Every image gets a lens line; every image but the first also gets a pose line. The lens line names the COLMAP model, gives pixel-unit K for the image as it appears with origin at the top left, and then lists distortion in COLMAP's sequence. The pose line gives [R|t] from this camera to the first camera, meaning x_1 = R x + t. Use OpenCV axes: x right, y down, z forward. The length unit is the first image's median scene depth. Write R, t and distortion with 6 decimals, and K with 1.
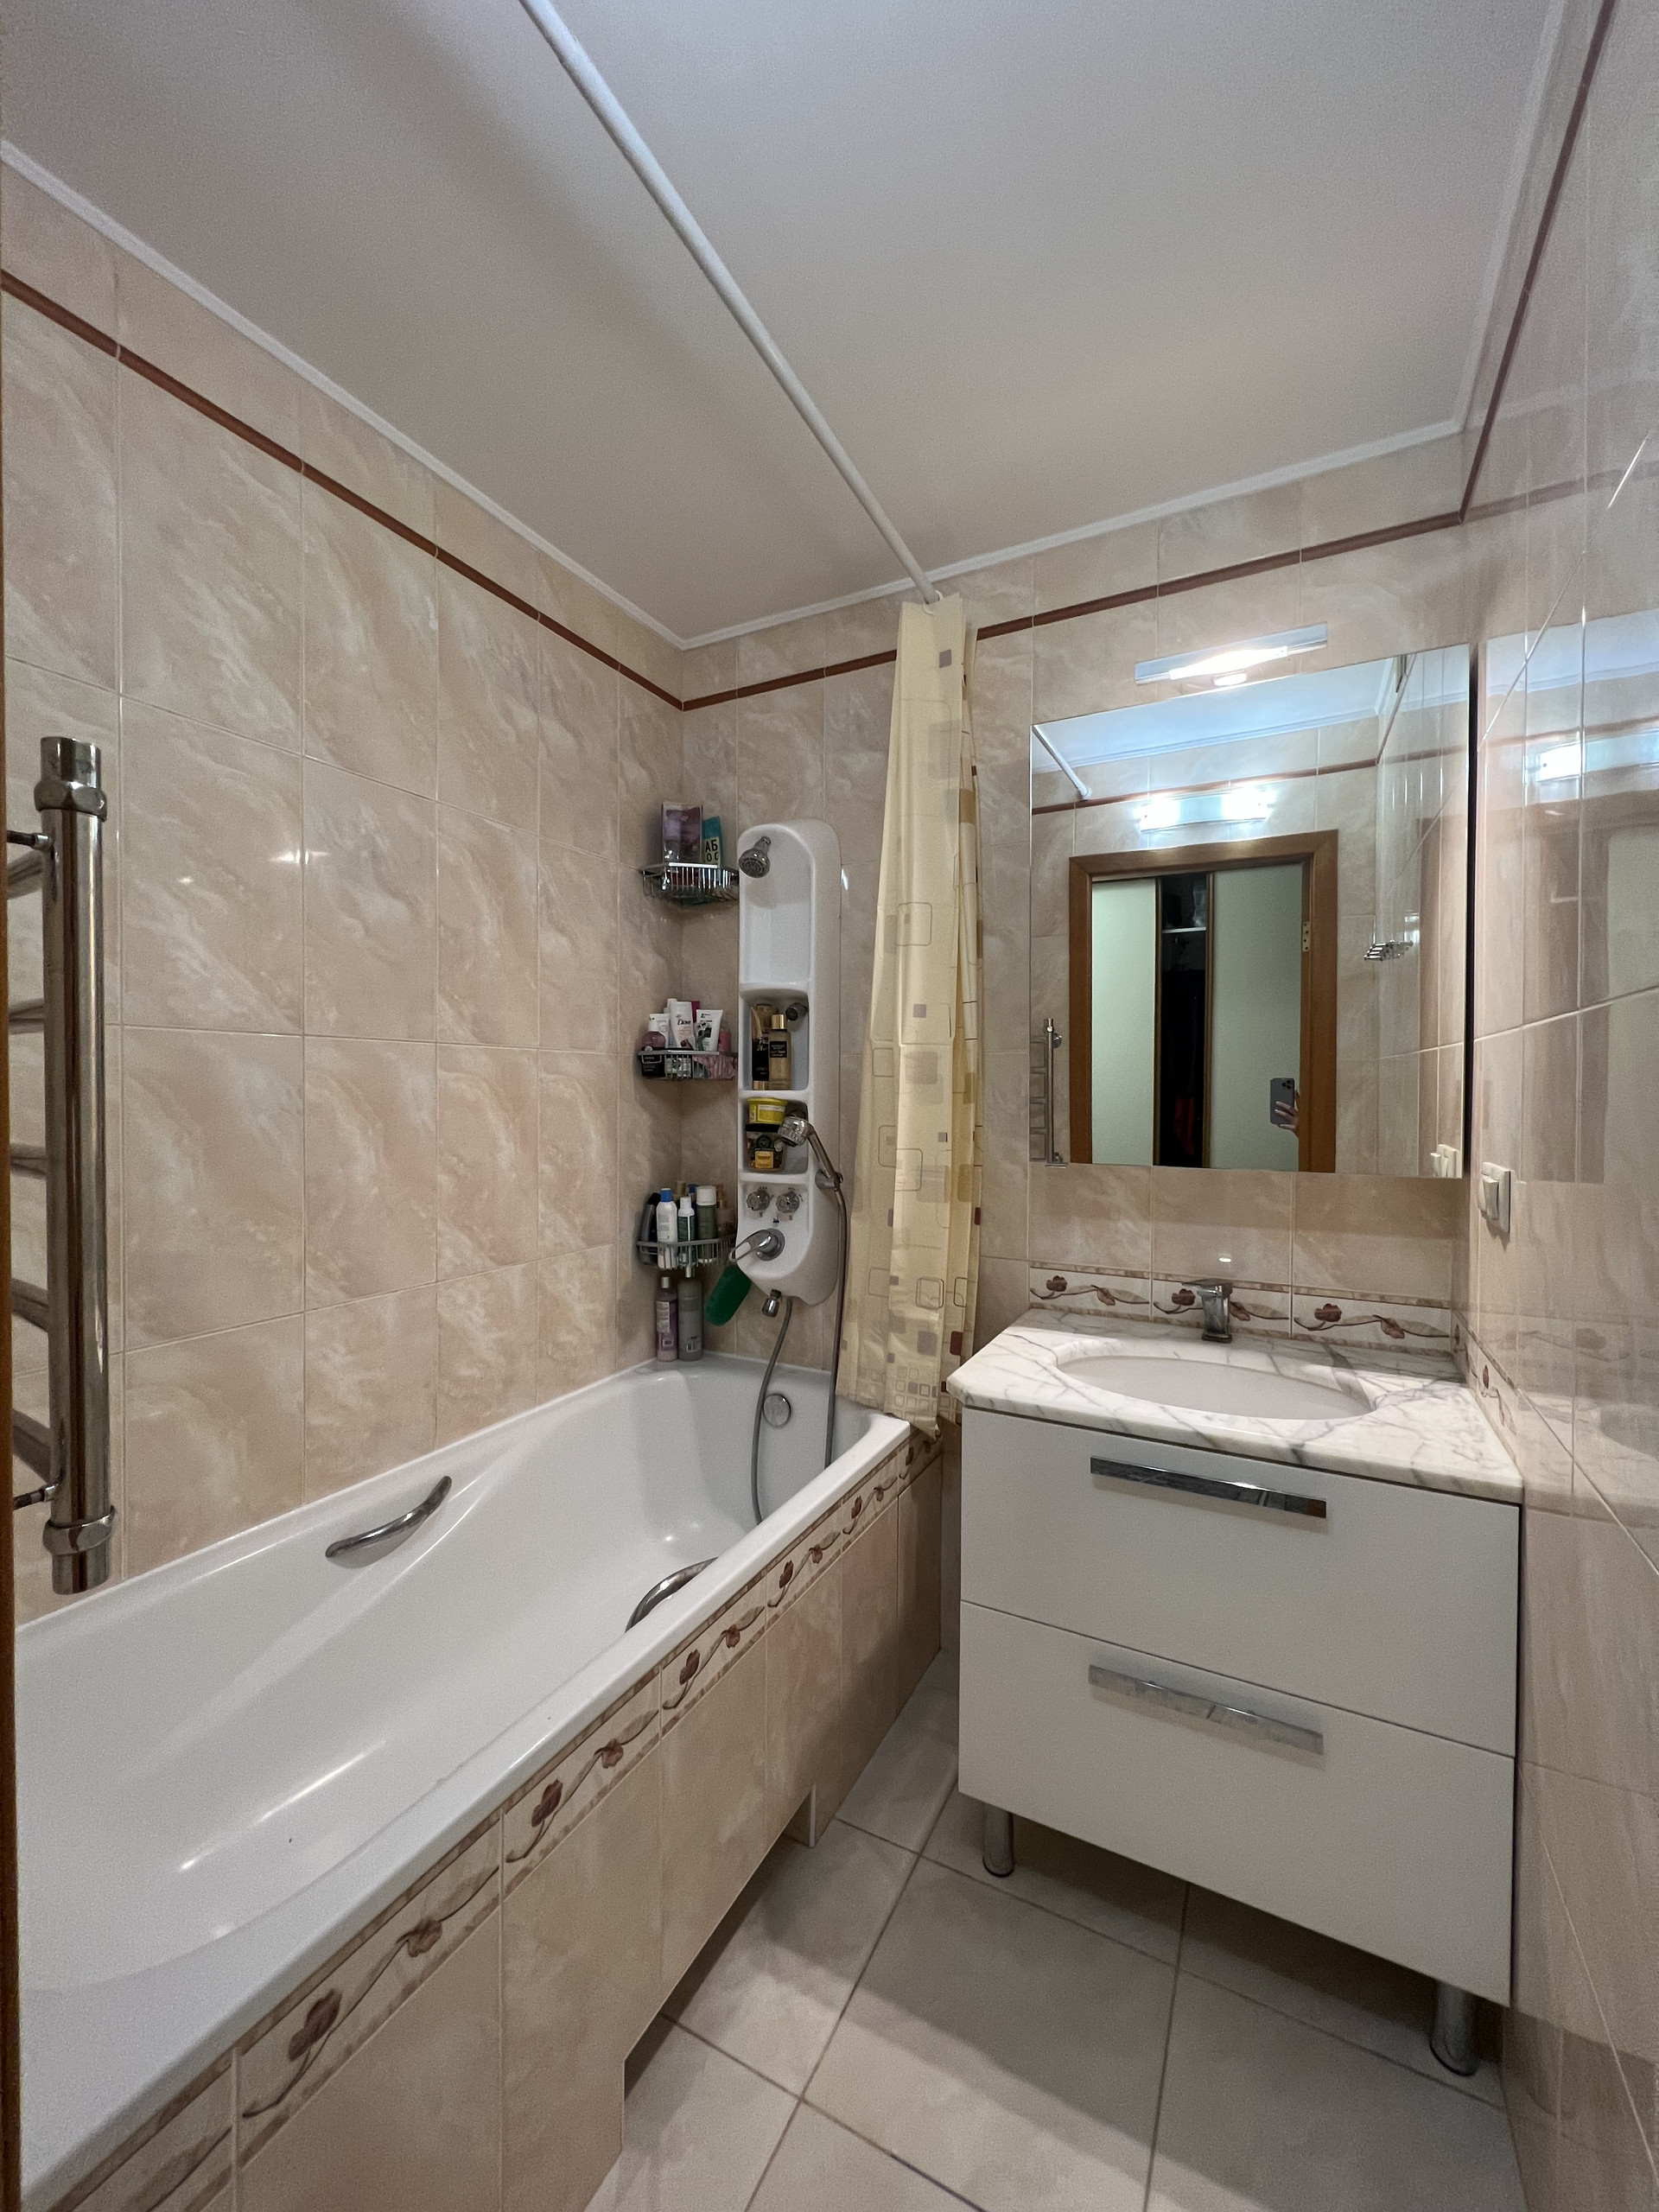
lens RADIAL K [[887.7, 0, 830.0], [0, 887.7, 1102.5], [0, 0, 1]] dist [0.009283, -0.001202]
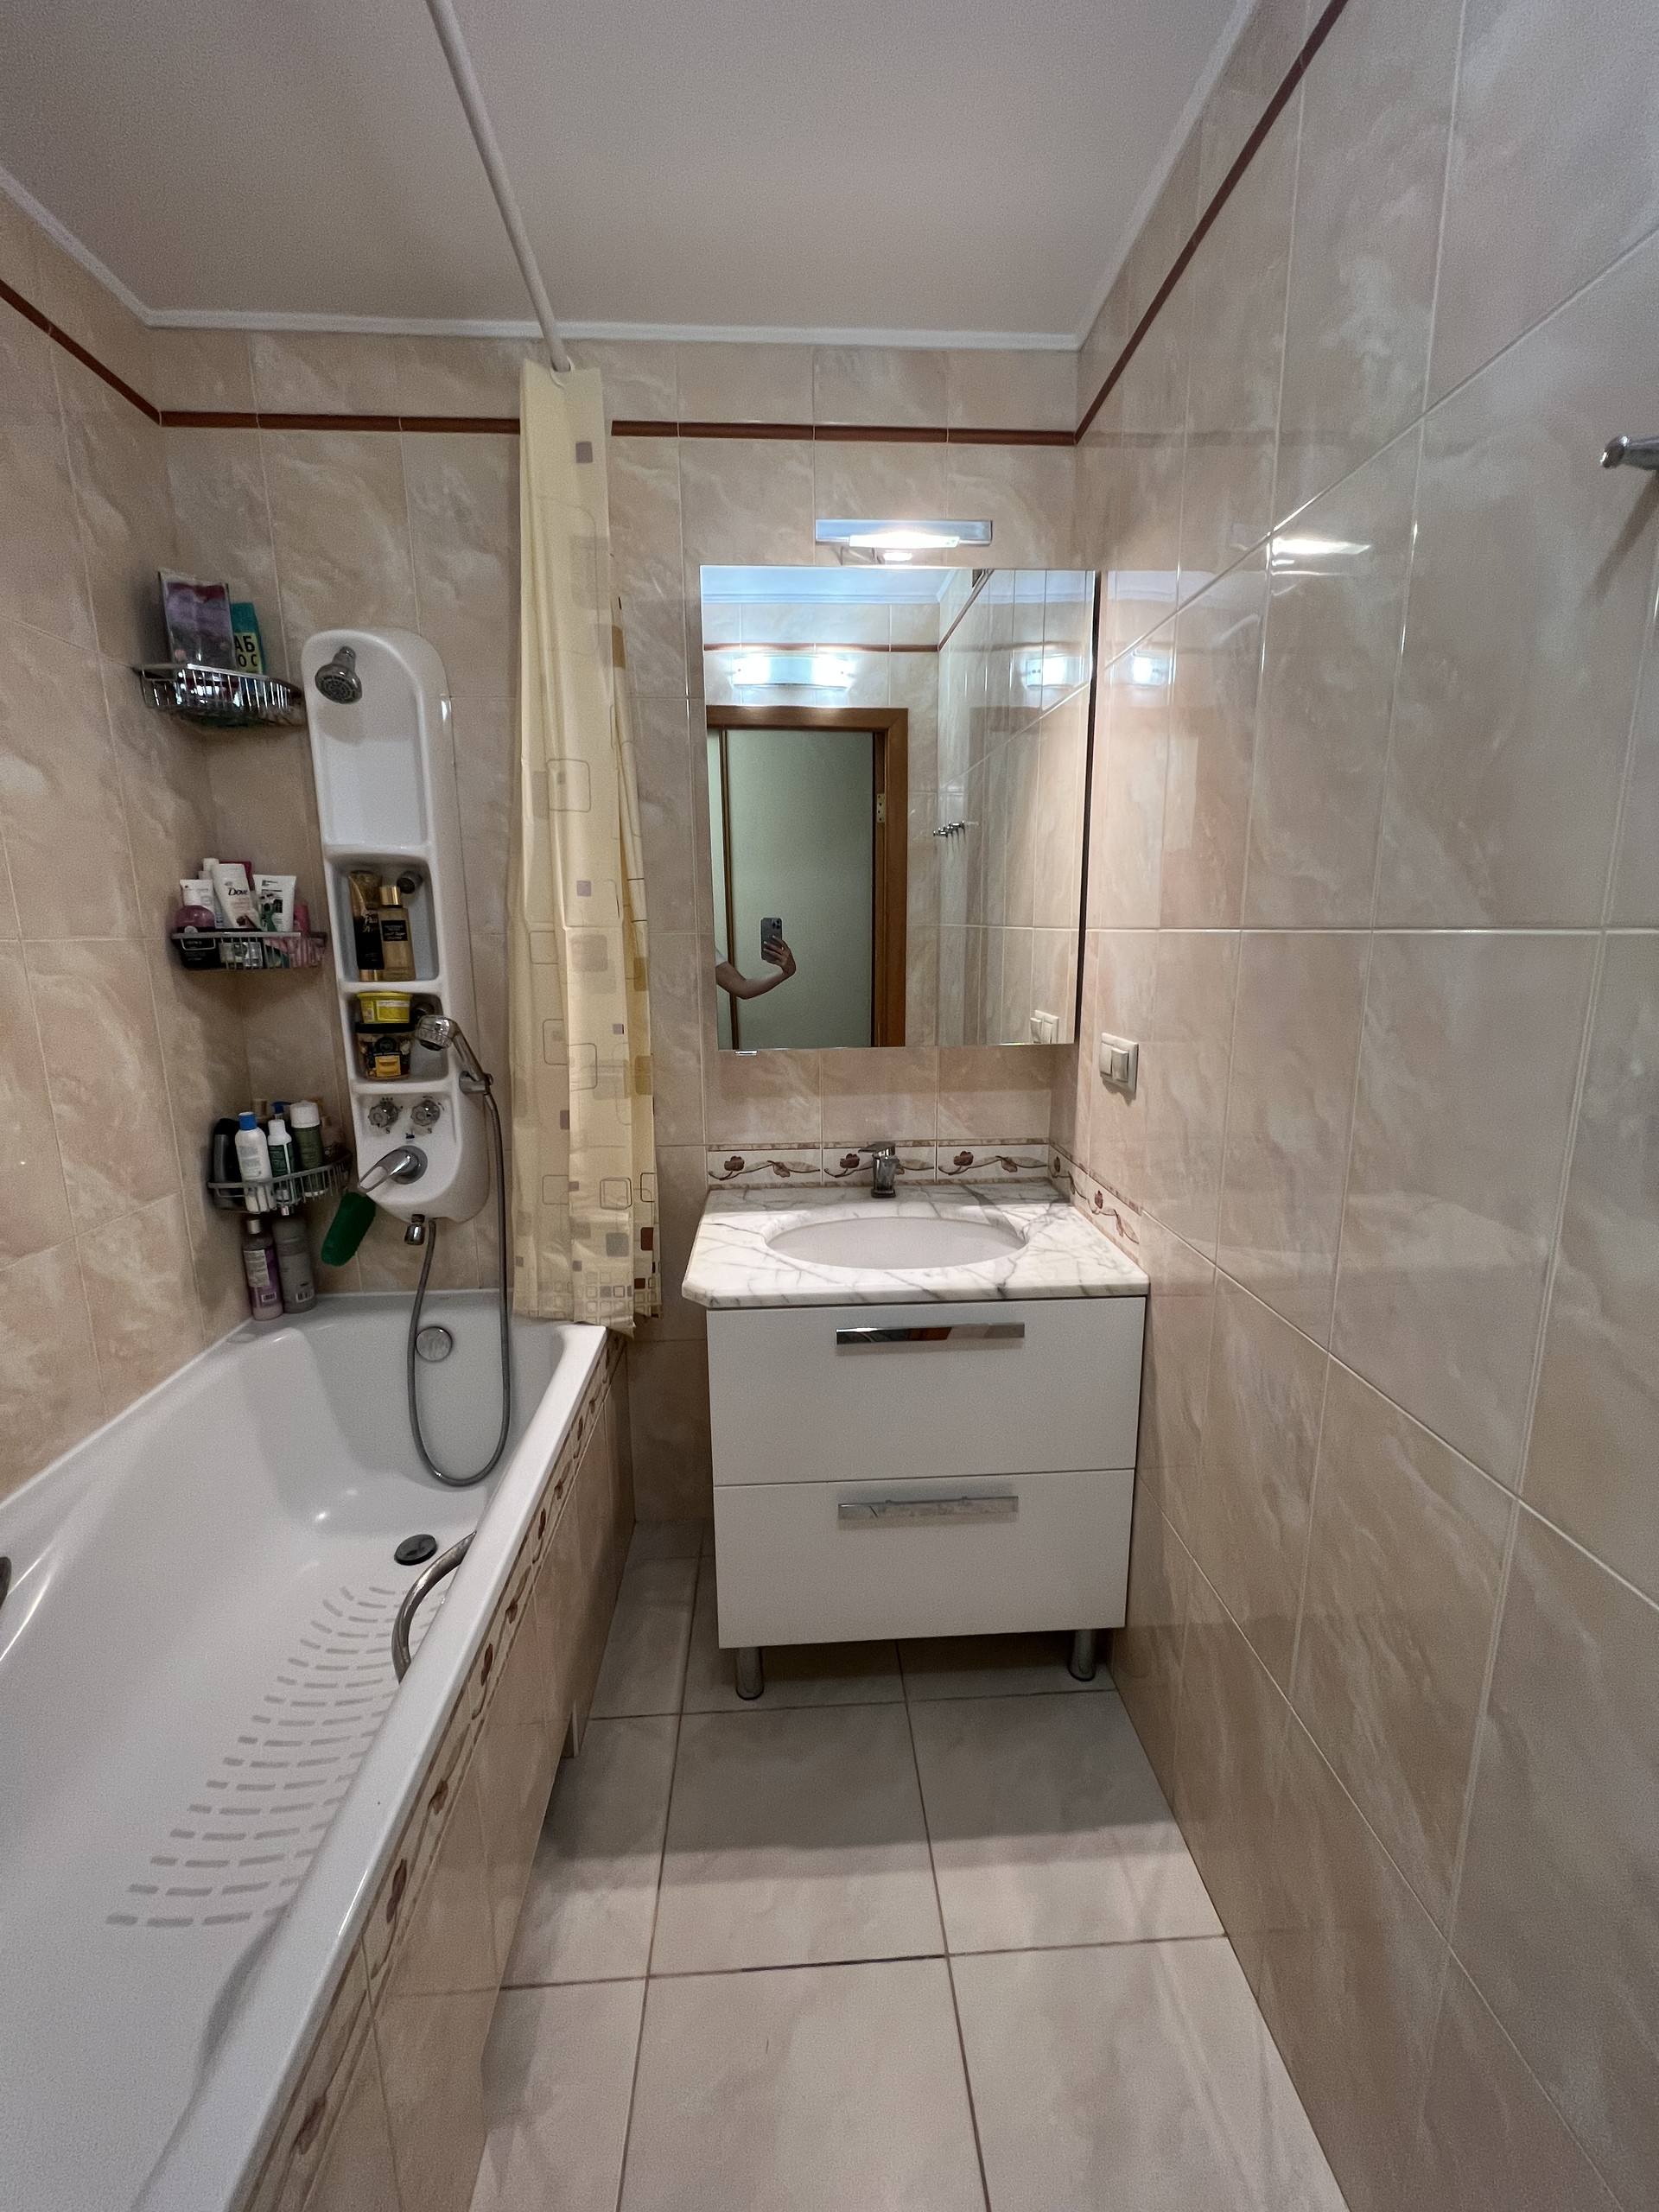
lens RADIAL K [[887.7, 0, 828.1], [0, 887.7, 1102.5], [0, 0, 1]] dist [0.009283, -0.001202]
pose [[0.859770, -0.110564, 0.498569, -0.155745], [0.021358, 0.983213, 0.181209, -0.048953], [-0.510235, -0.145149, 0.847698, 0.091368]]
